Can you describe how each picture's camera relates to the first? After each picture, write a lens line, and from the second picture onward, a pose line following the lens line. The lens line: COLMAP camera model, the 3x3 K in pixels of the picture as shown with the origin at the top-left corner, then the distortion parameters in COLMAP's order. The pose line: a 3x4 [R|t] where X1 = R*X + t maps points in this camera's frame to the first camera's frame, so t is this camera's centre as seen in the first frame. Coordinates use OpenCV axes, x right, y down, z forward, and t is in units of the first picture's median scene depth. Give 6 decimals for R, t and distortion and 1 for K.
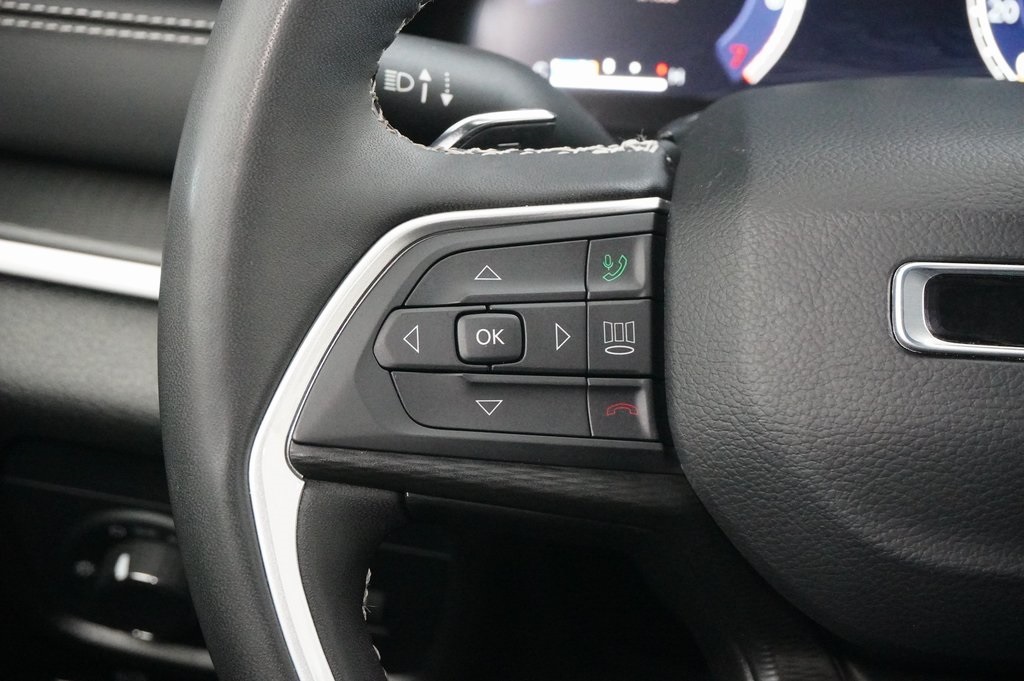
lens RADIAL K [[2161.5, 0, 511.7], [0, 2161.5, 340.4], [0, 0, 1]] dist [0.022608, 0.000000]
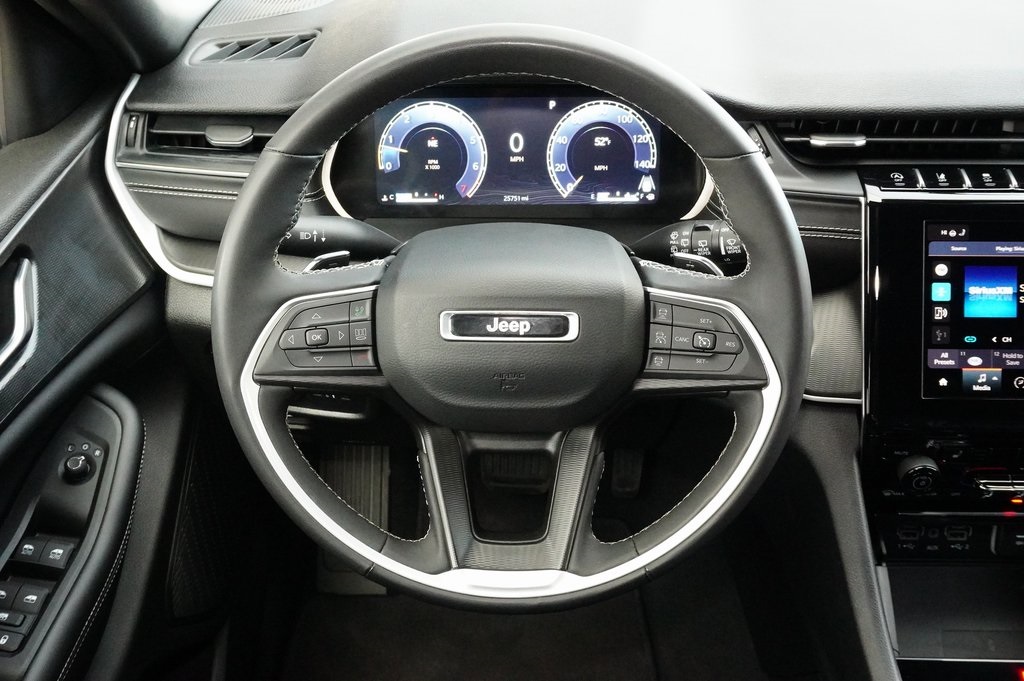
lens RADIAL K [[1058.5, 0, 513.0], [0, 1058.5, 340.6], [0, 0, 1]] dist [0.008868, 0.000000]
pose [[0.994931, -0.028284, -0.096500, 0.413312], [0.044897, 0.983616, 0.174597, -0.247492], [0.089981, -0.178044, 0.979900, -0.469657]]
